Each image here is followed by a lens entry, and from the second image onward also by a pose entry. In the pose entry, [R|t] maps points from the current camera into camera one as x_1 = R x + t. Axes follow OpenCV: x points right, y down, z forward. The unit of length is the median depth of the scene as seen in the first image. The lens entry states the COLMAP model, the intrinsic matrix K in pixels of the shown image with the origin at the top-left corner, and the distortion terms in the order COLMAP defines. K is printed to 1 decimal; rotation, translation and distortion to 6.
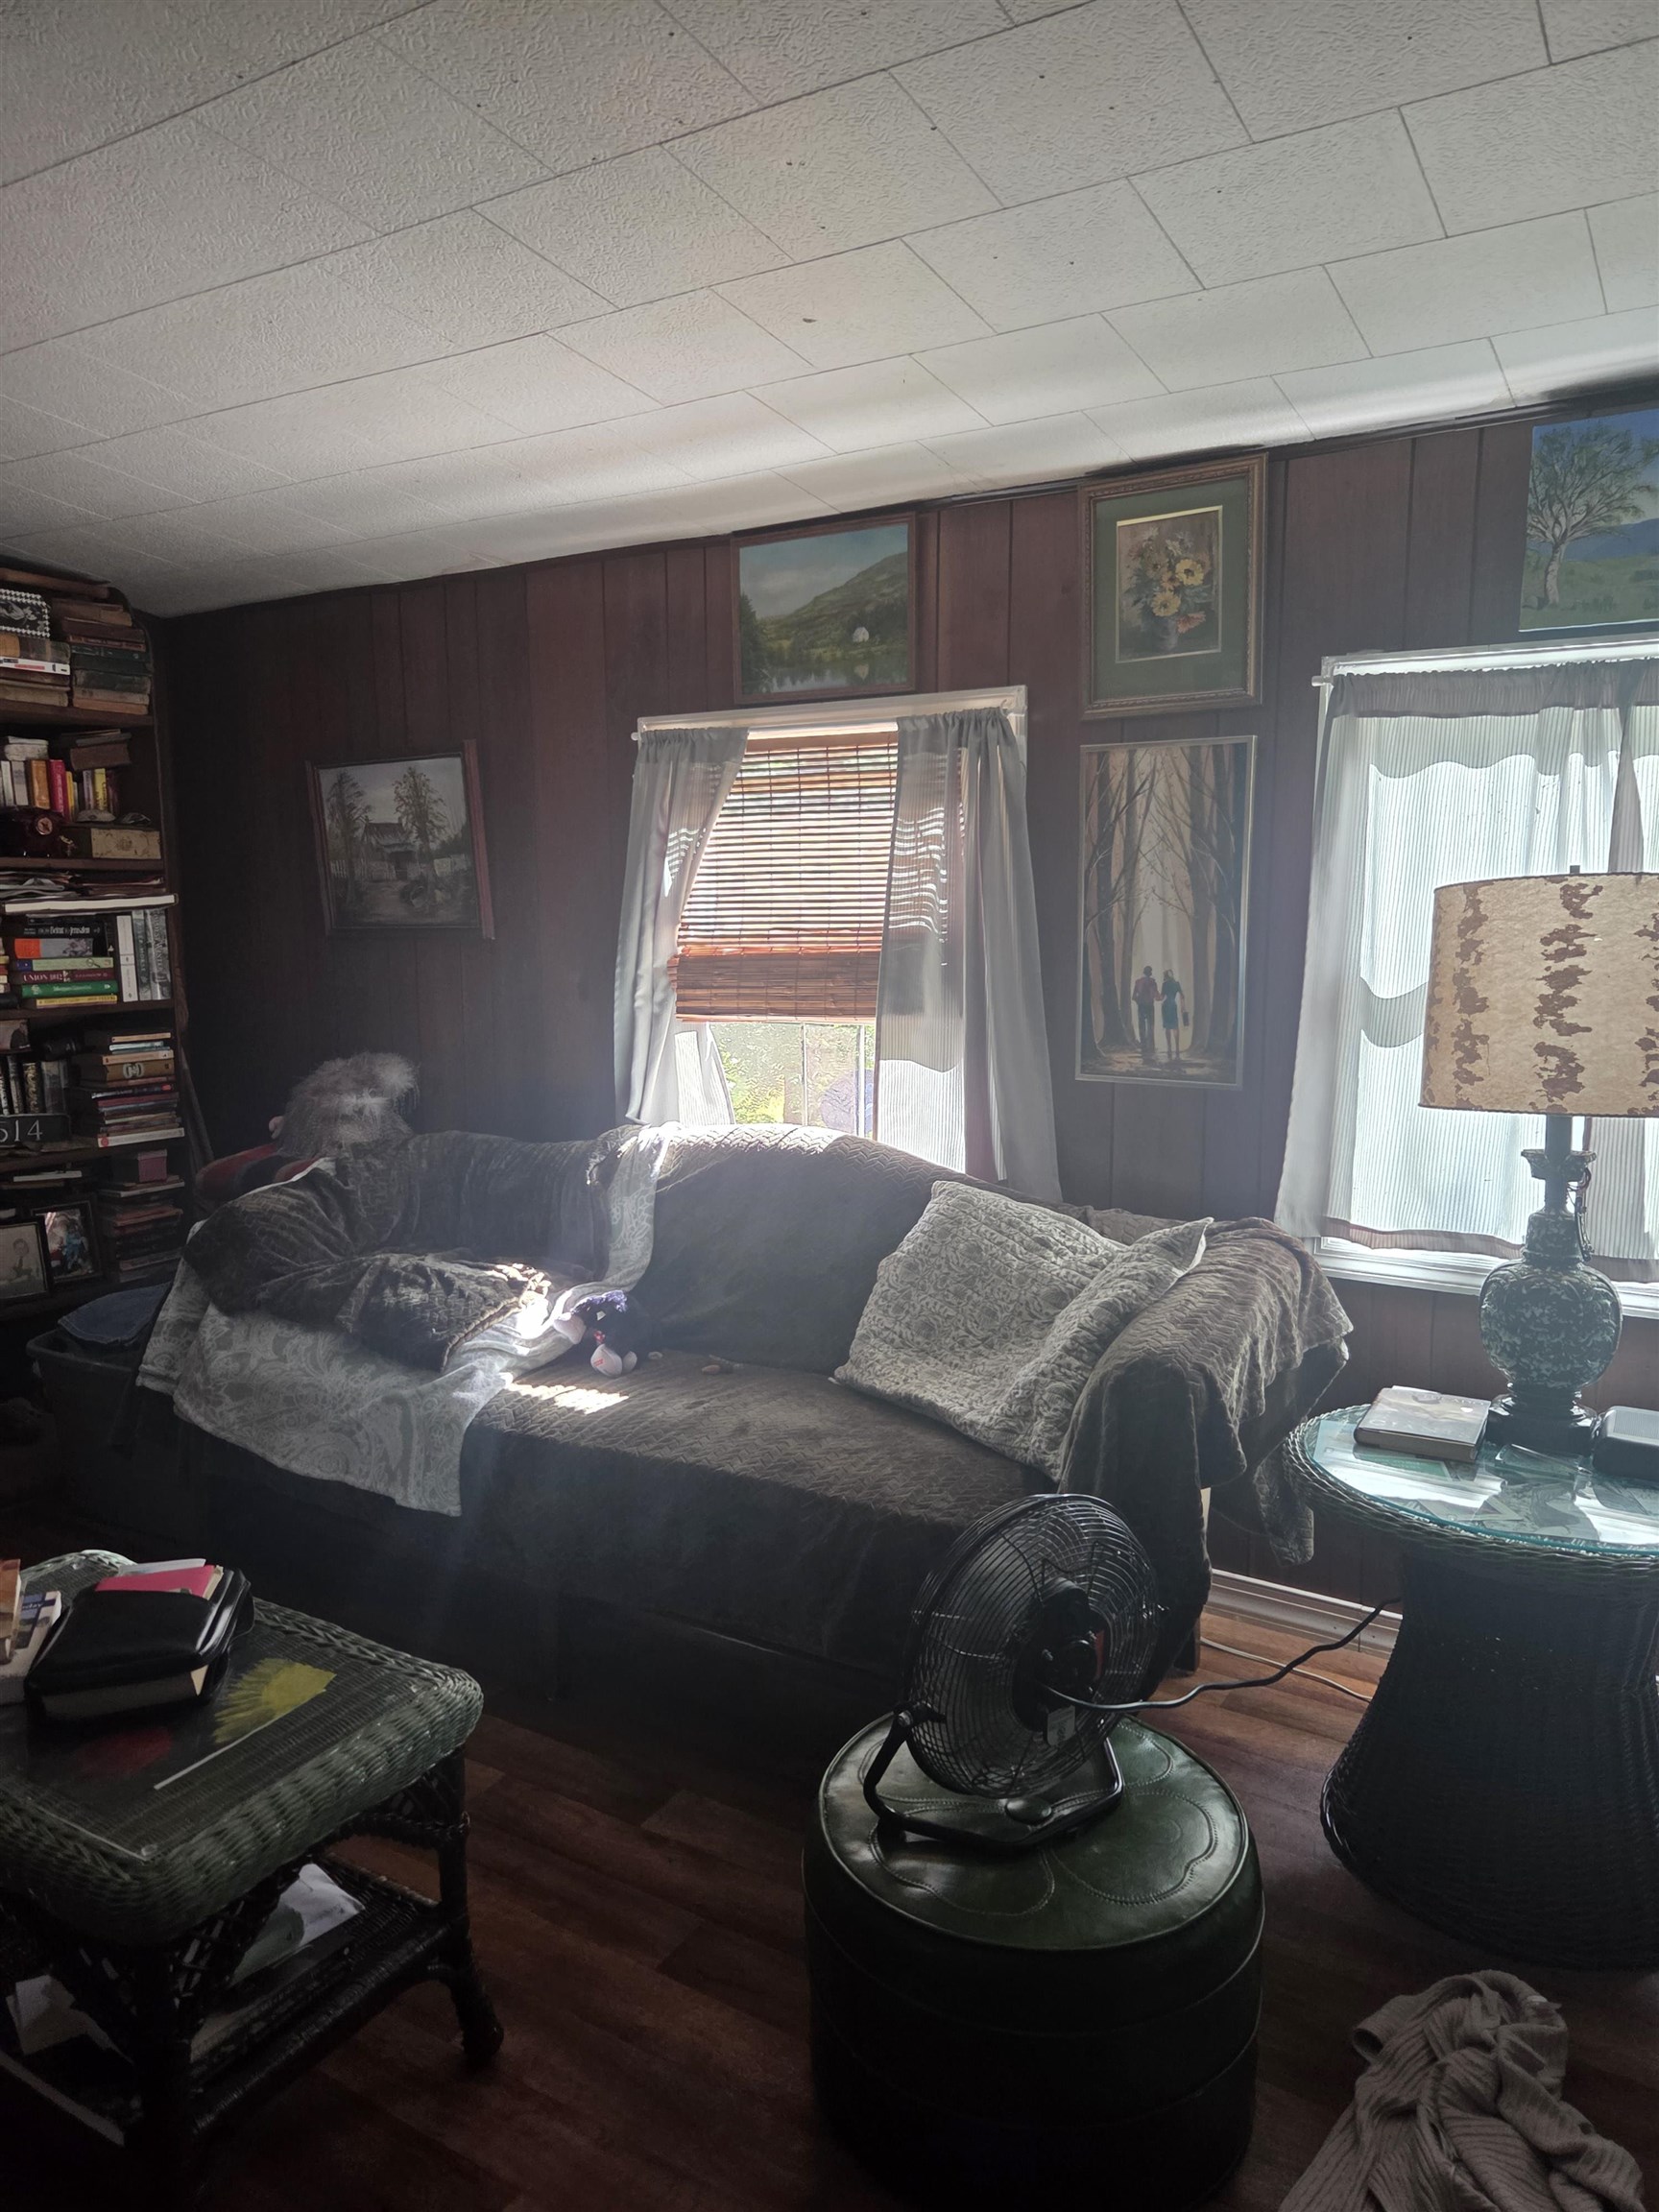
lens RADIAL K [[1497.1, 0, 827.5], [0, 1497.1, 1114.1], [0, 0, 1]] dist [0.042924, -0.031931]
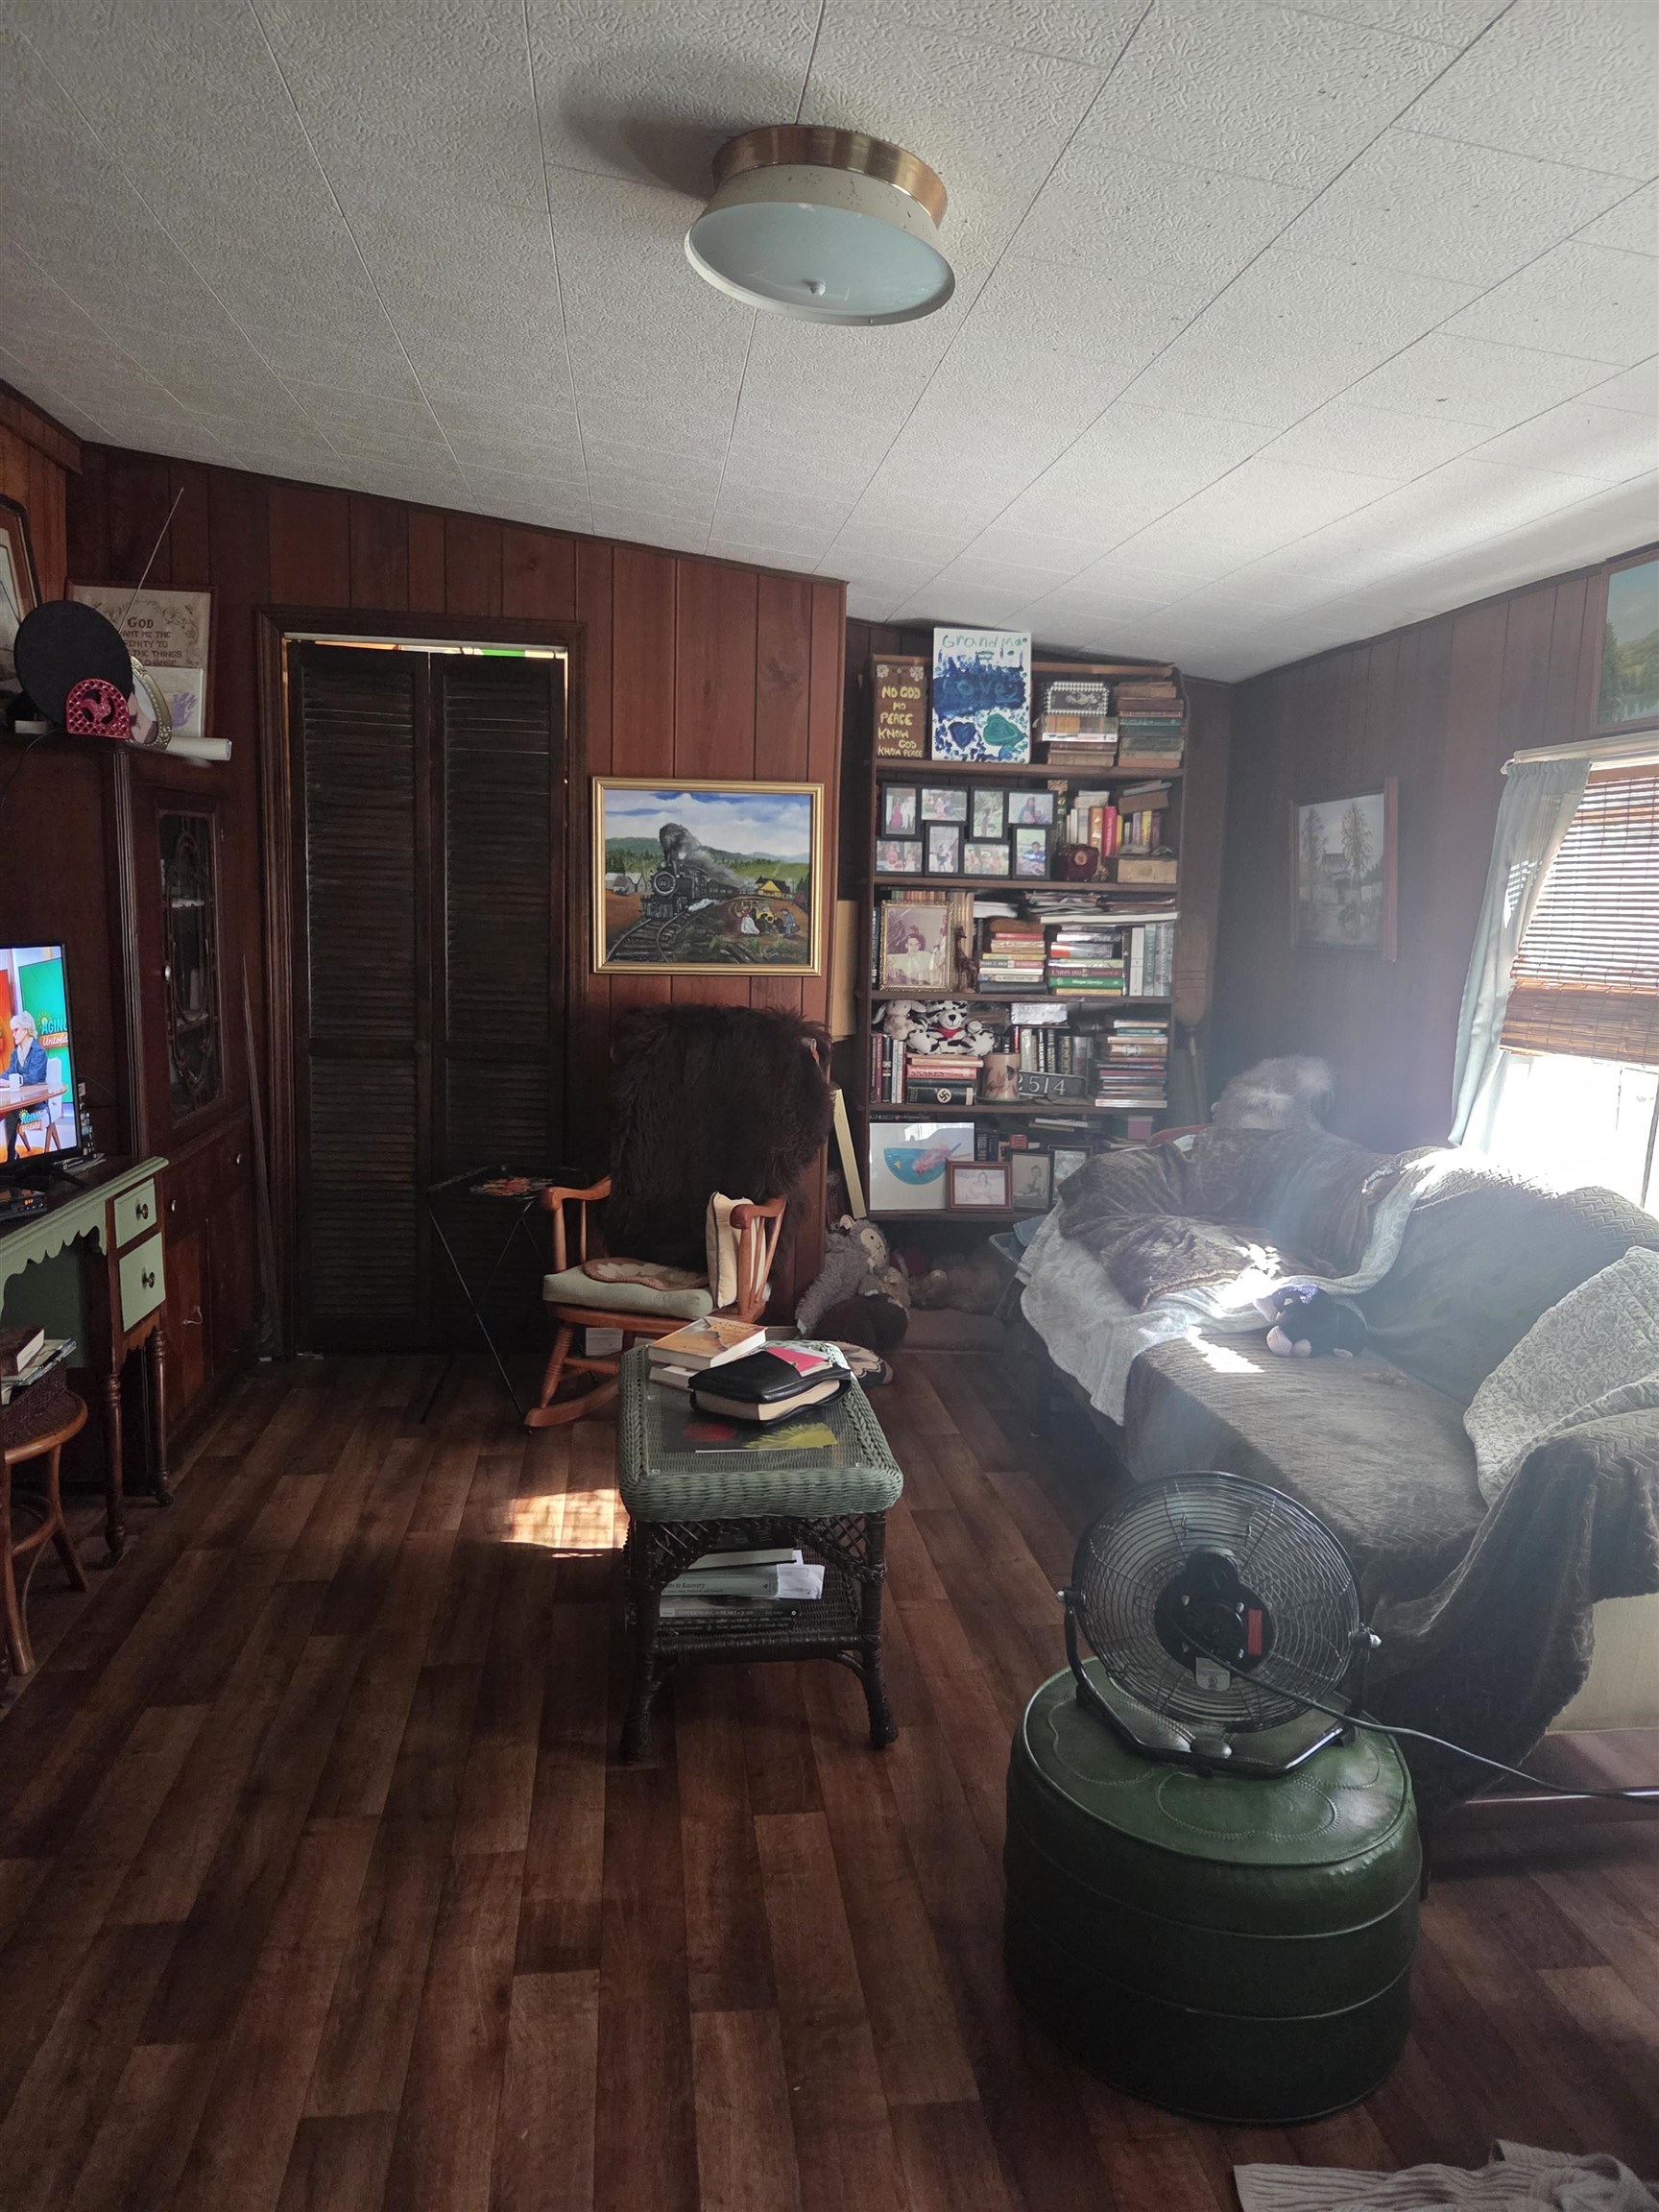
lens RADIAL K [[1497.1, 0, 834.8], [0, 1497.1, 1107.2], [0, 0, 1]] dist [0.042924, -0.031931]
pose [[0.625171, 0.130979, -0.769419, 0.386521], [-0.136910, 0.988936, 0.057105, -0.021081], [0.768386, 0.069641, 0.636186, 0.015880]]
